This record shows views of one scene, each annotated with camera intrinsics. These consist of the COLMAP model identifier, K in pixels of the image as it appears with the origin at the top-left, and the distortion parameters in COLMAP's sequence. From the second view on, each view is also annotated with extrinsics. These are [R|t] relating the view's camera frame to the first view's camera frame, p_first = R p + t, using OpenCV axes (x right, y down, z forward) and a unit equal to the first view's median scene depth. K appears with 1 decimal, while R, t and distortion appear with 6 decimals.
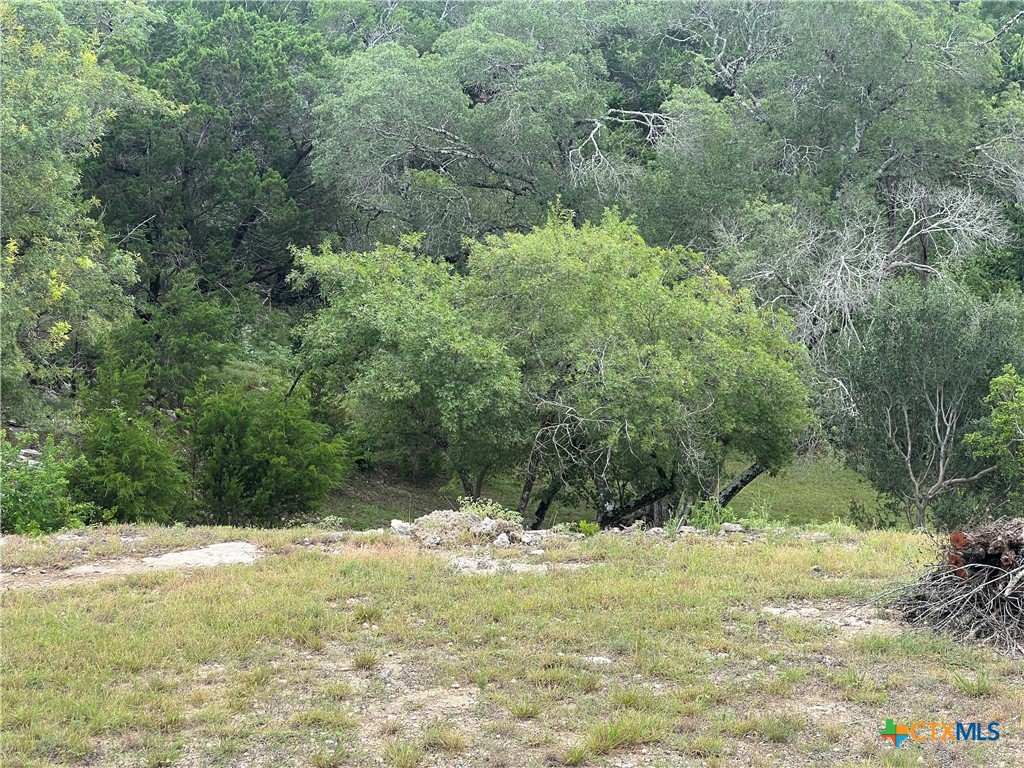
lens RADIAL K [[2273.9, 0, 512.0], [0, 2273.9, 384.0], [0, 0, 1]] dist [0.104584, 0.658165]
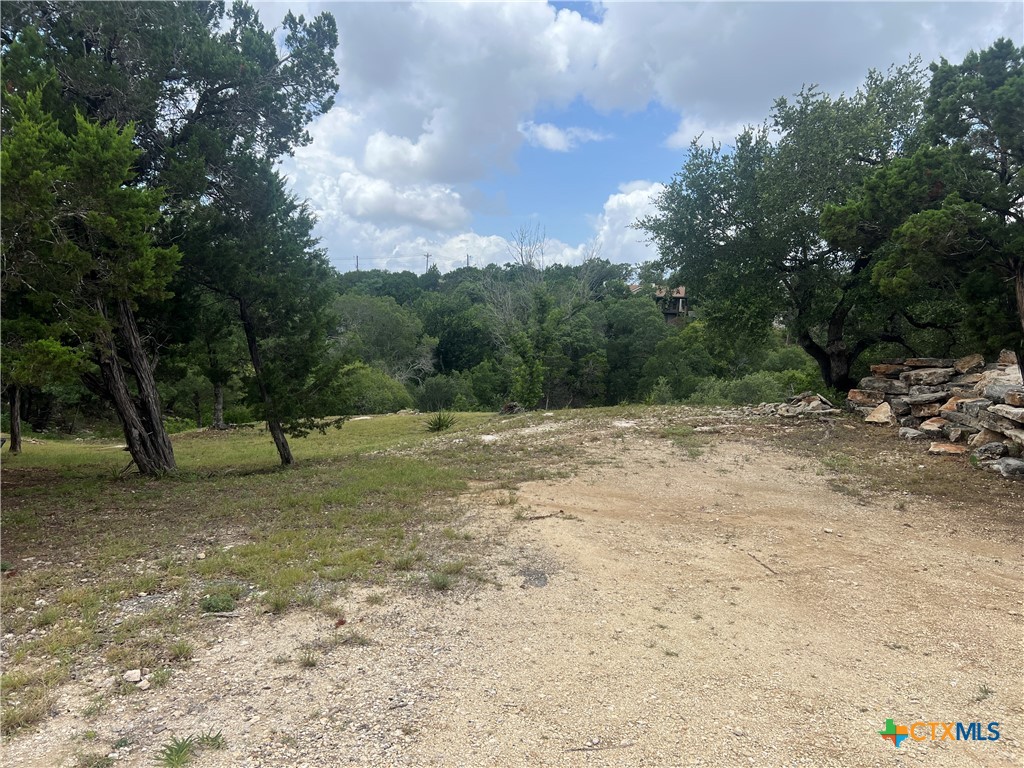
lens RADIAL K [[762.7, 0, 515.1], [0, 762.7, 398.4], [0, 0, 1]] dist [0.041175, -0.060322]
pose [[0.909936, -0.009250, 0.414646, -0.320755], [0.026196, 0.999037, -0.035199, 0.058614], [-0.413921, 0.042890, 0.909302, -0.470645]]
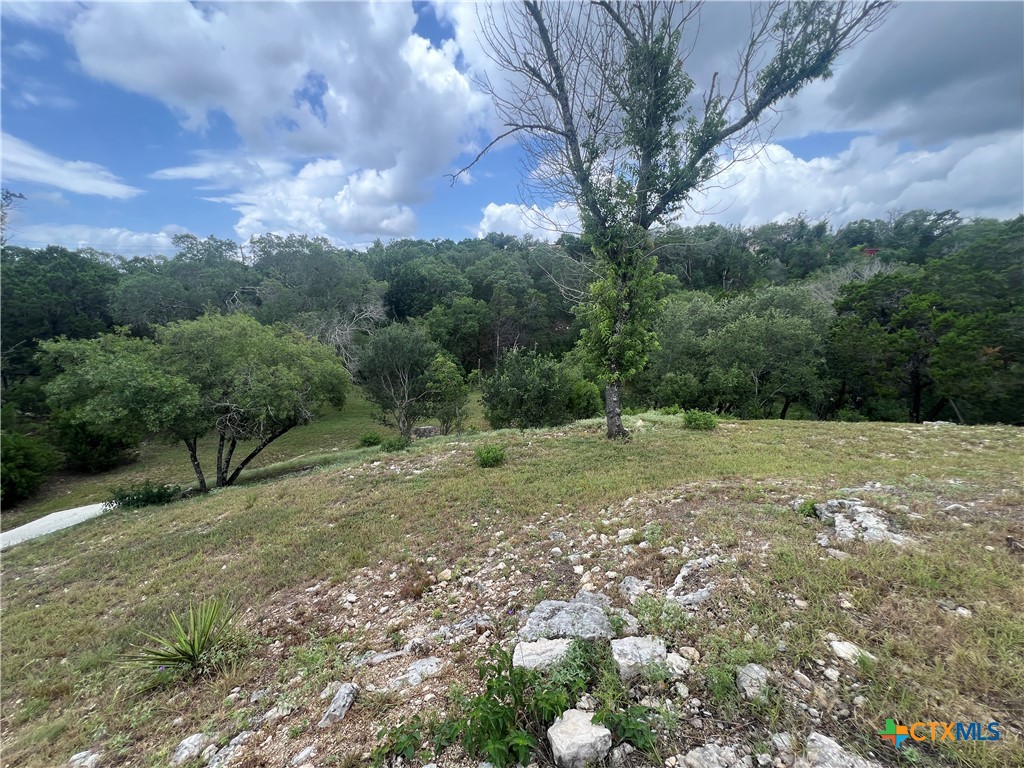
lens RADIAL K [[406.3, 0, 512.0], [0, 406.3, 384.0], [0, 0, 1]] dist [-0.013548, -0.000037]
pose [[0.815721, -0.169582, 0.553030, 0.030151], [0.129792, 0.985342, 0.110704, -0.013685], [-0.563697, -0.018525, 0.825774, 0.559580]]
